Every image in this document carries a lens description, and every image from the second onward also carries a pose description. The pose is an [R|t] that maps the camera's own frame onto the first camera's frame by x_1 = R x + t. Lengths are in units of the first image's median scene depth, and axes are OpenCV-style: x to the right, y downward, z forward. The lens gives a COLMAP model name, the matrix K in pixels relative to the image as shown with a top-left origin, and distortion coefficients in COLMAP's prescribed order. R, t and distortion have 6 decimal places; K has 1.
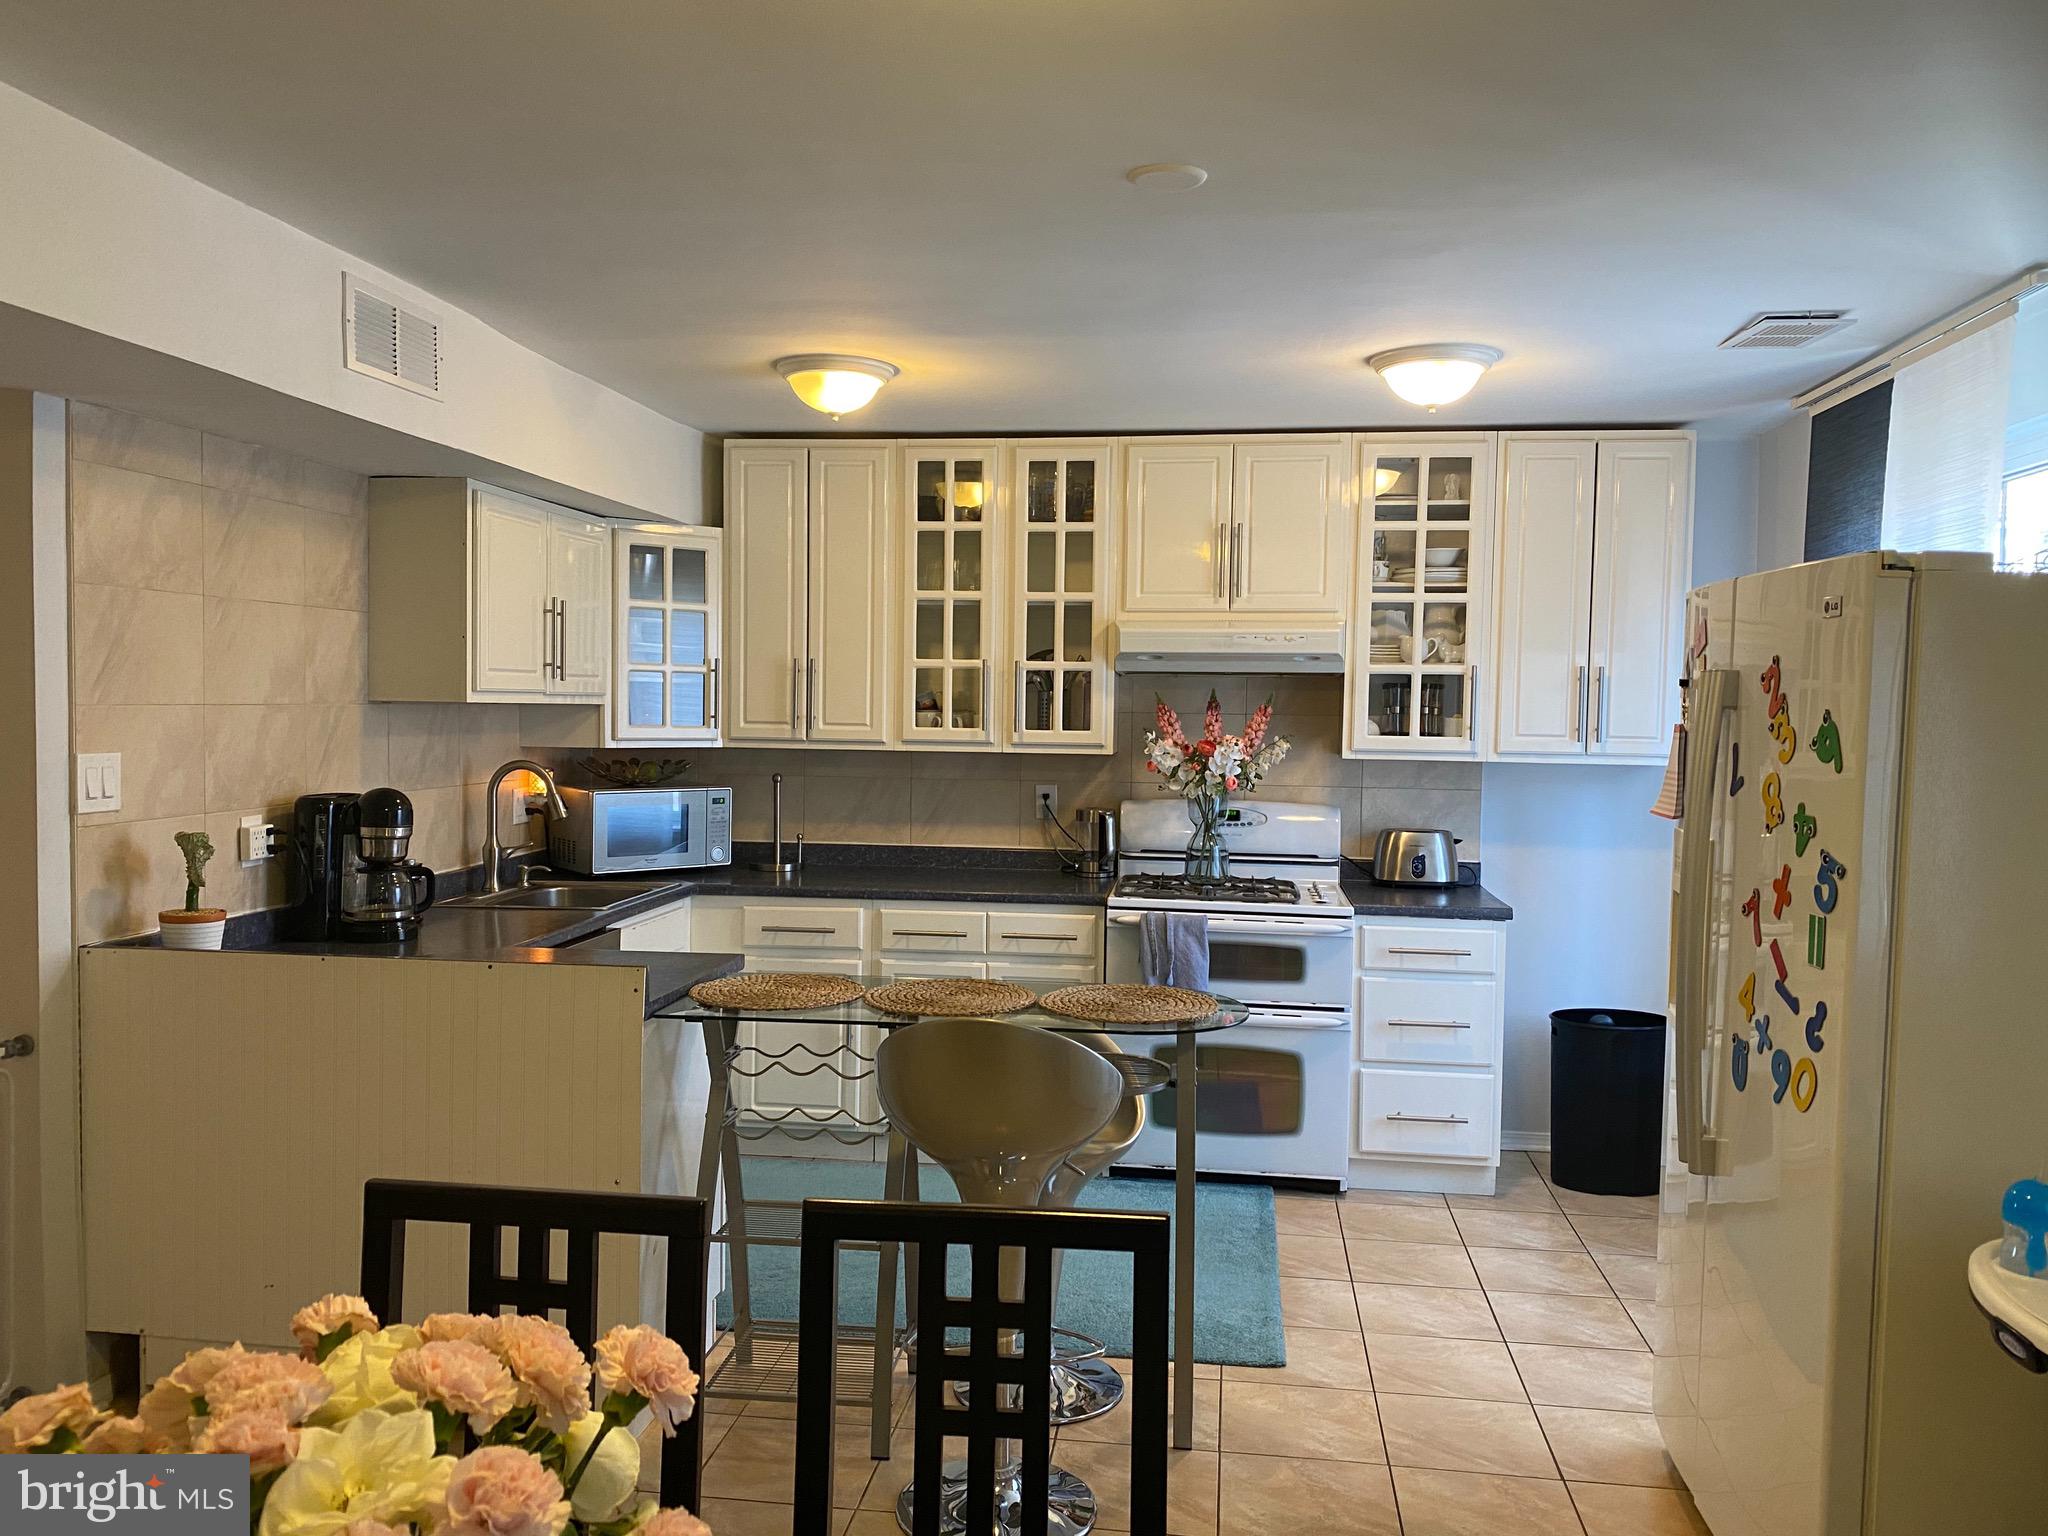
lens RADIAL K [[1561.5, 0, 1029.8], [0, 1561.5, 757.0], [0, 0, 1]] dist [0.109153, -0.186333]
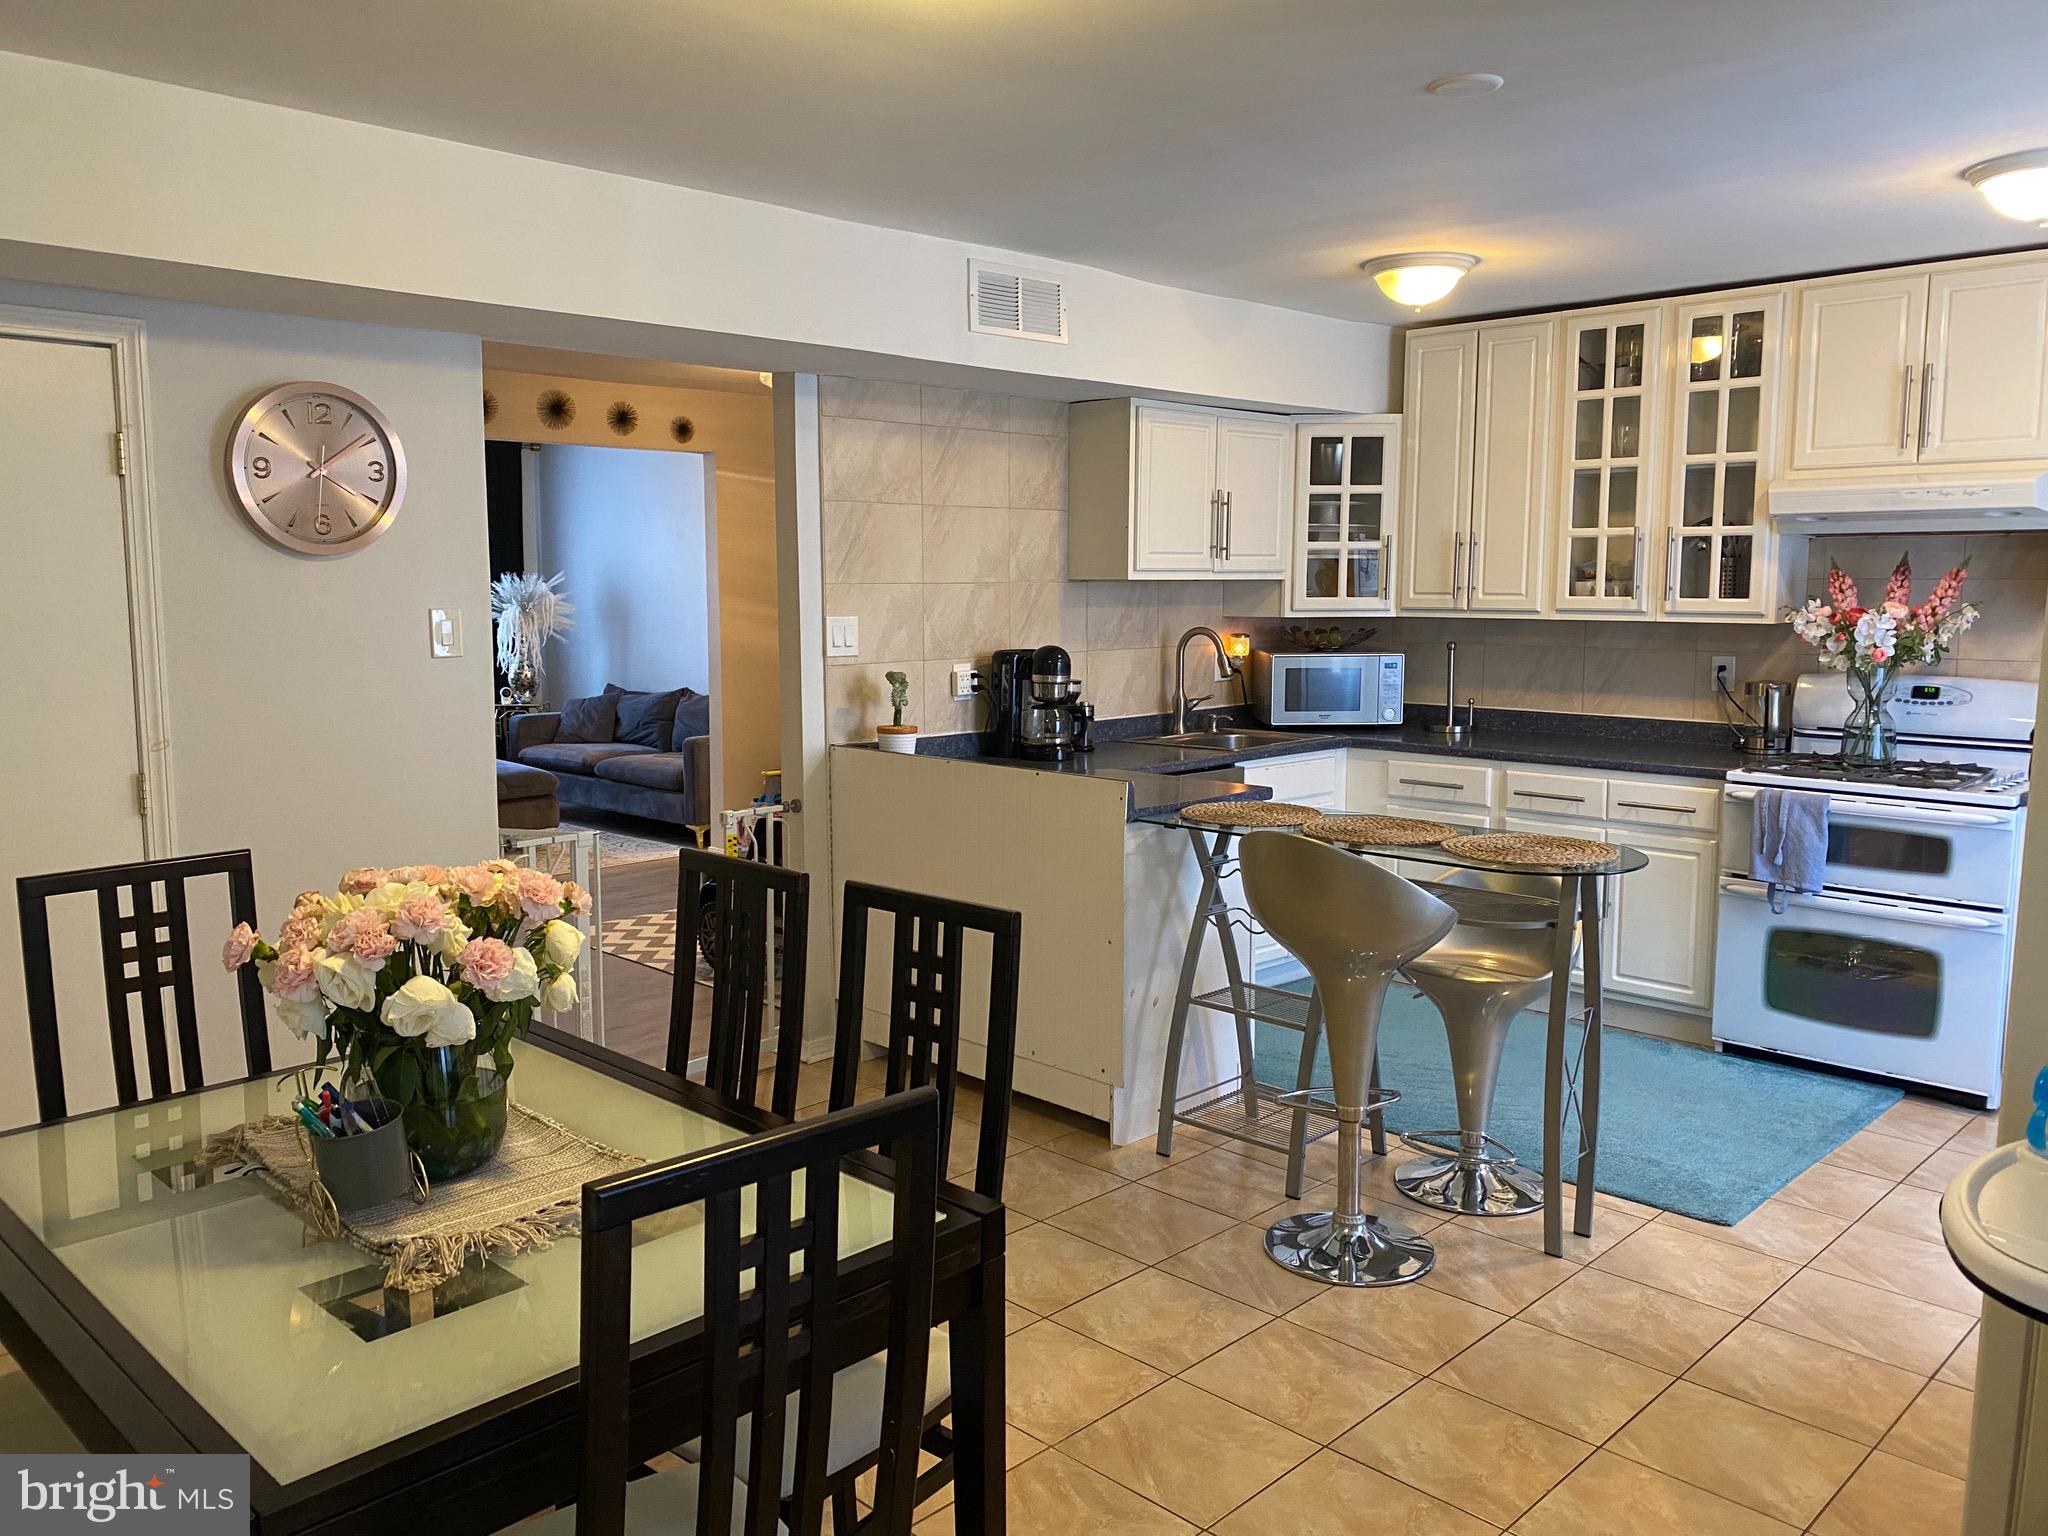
lens RADIAL K [[1579.4, 0, 1014.1], [0, 1579.4, 775.6], [0, 0, 1]] dist [0.021649, -0.007697]
pose [[0.786879, 0.062377, -0.613947, 0.306959], [-0.008366, 0.995865, 0.090458, 0.007189], [0.617051, -0.066043, 0.784147, -0.046017]]
